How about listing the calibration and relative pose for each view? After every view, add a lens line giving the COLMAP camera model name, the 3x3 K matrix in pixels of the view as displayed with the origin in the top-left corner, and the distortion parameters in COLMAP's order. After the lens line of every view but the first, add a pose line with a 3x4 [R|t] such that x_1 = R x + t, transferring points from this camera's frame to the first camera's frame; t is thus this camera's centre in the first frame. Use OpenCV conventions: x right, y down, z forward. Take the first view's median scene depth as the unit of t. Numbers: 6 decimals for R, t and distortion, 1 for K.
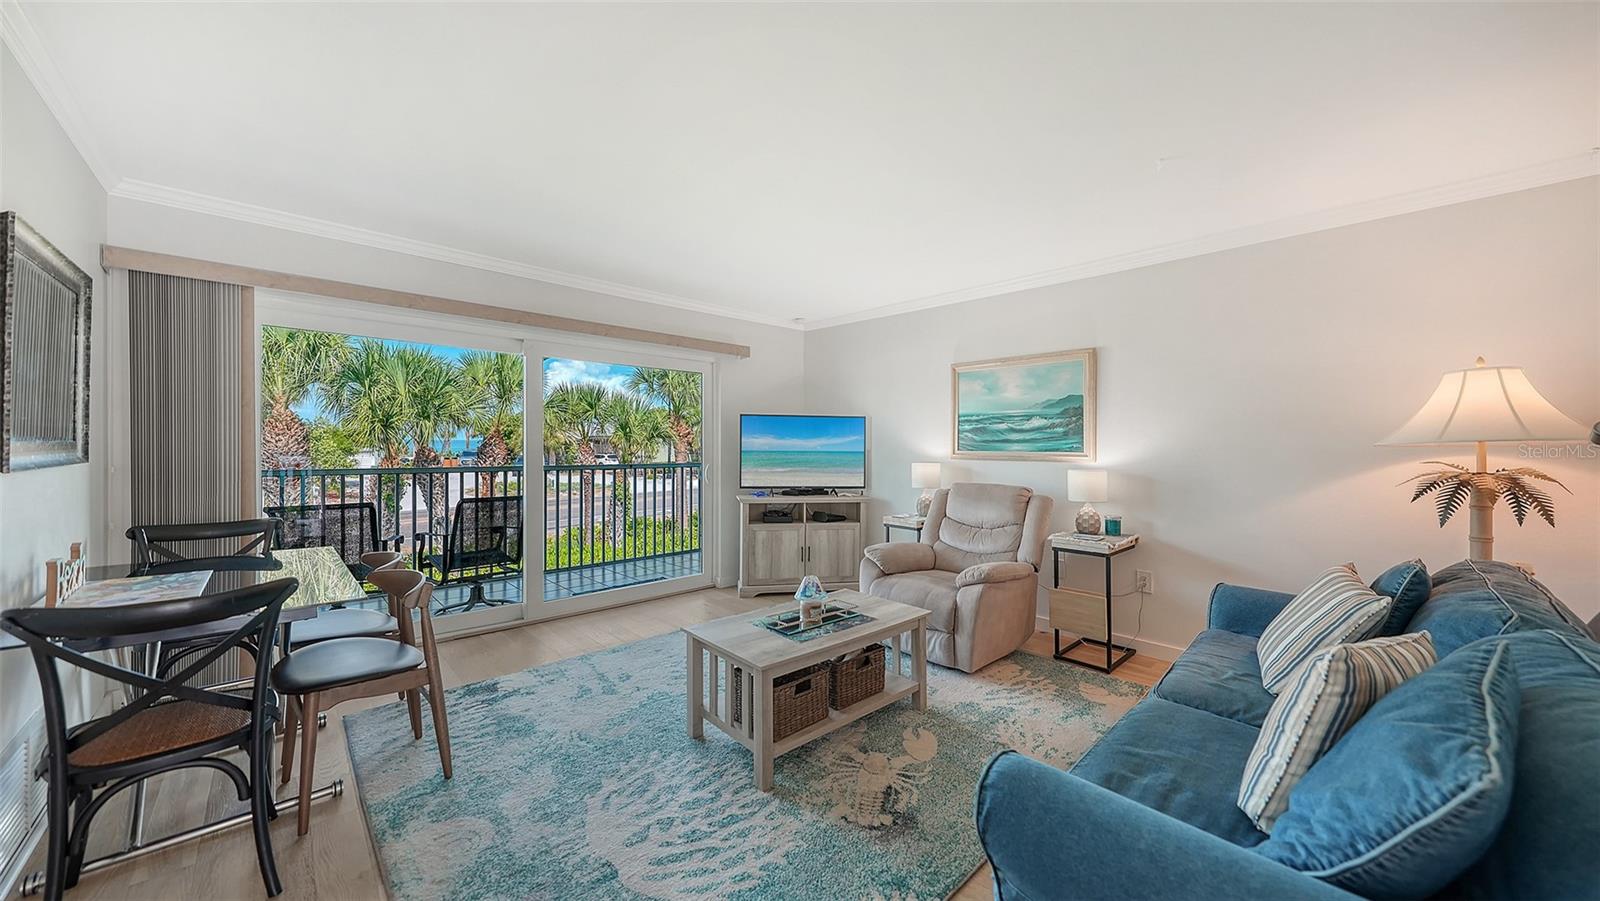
lens RADIAL K [[559.2, 0, 791.0], [0, 559.2, 445.3], [0, 0, 1]] dist [-0.003897, 0.000114]
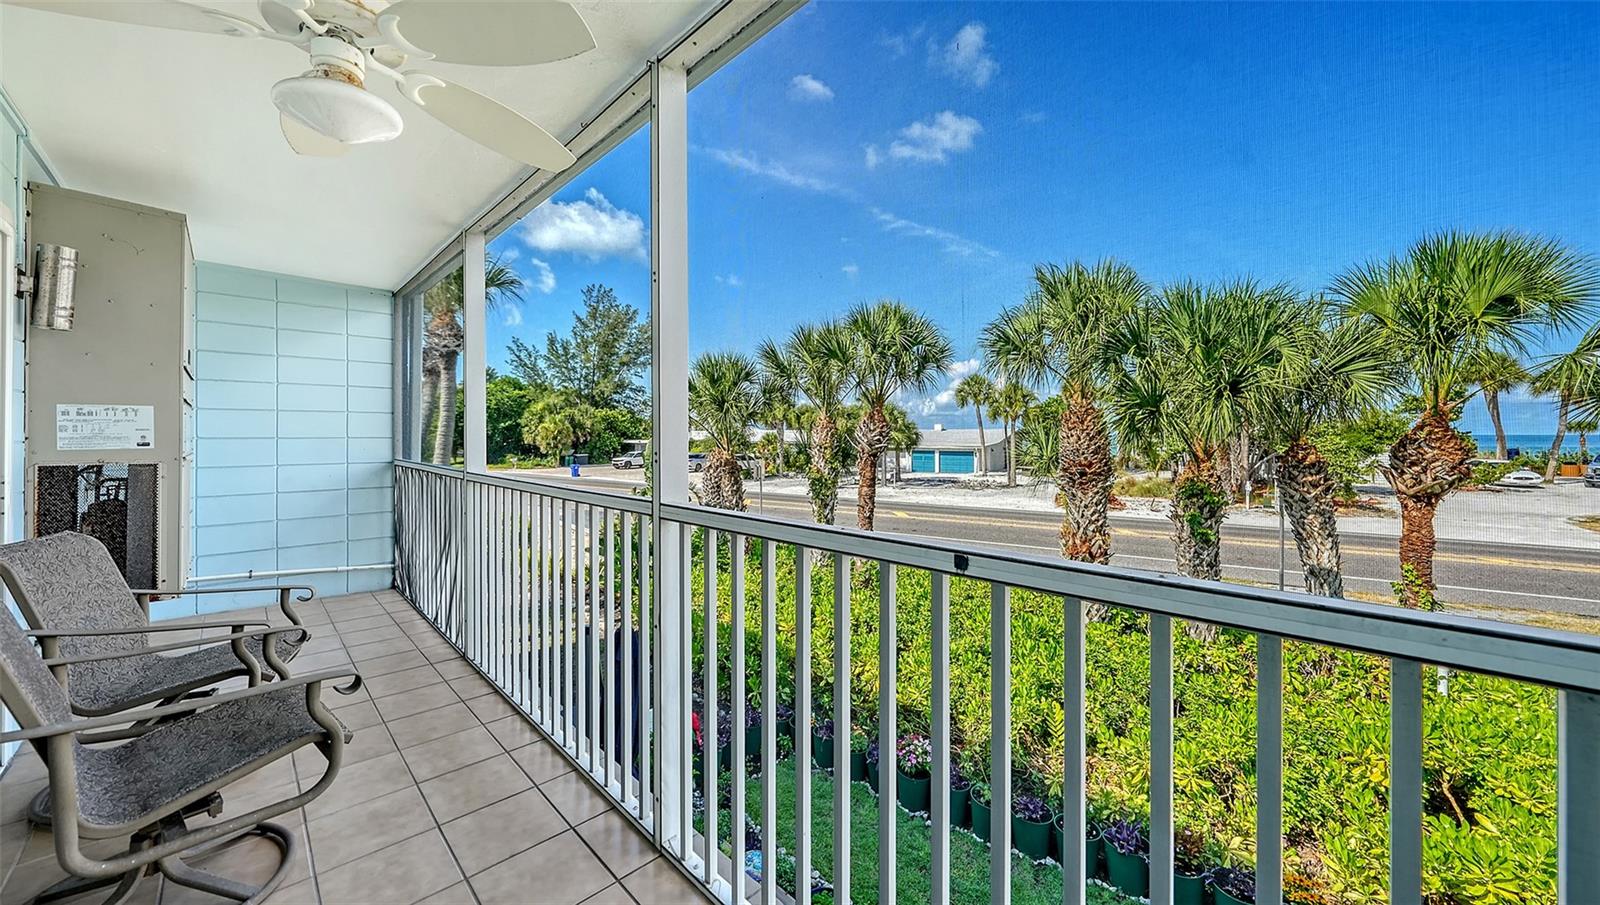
lens RADIAL K [[558.6, 0, 795.5], [0, 558.6, 435.9], [0, 0, 1]] dist [-0.001063, -0.000208]
pose [[0.038953, -0.009435, -0.999197, -0.268319], [-0.002494, 0.999951, -0.009539, 0.002745], [0.999238, 0.002864, 0.038927, 1.994121]]
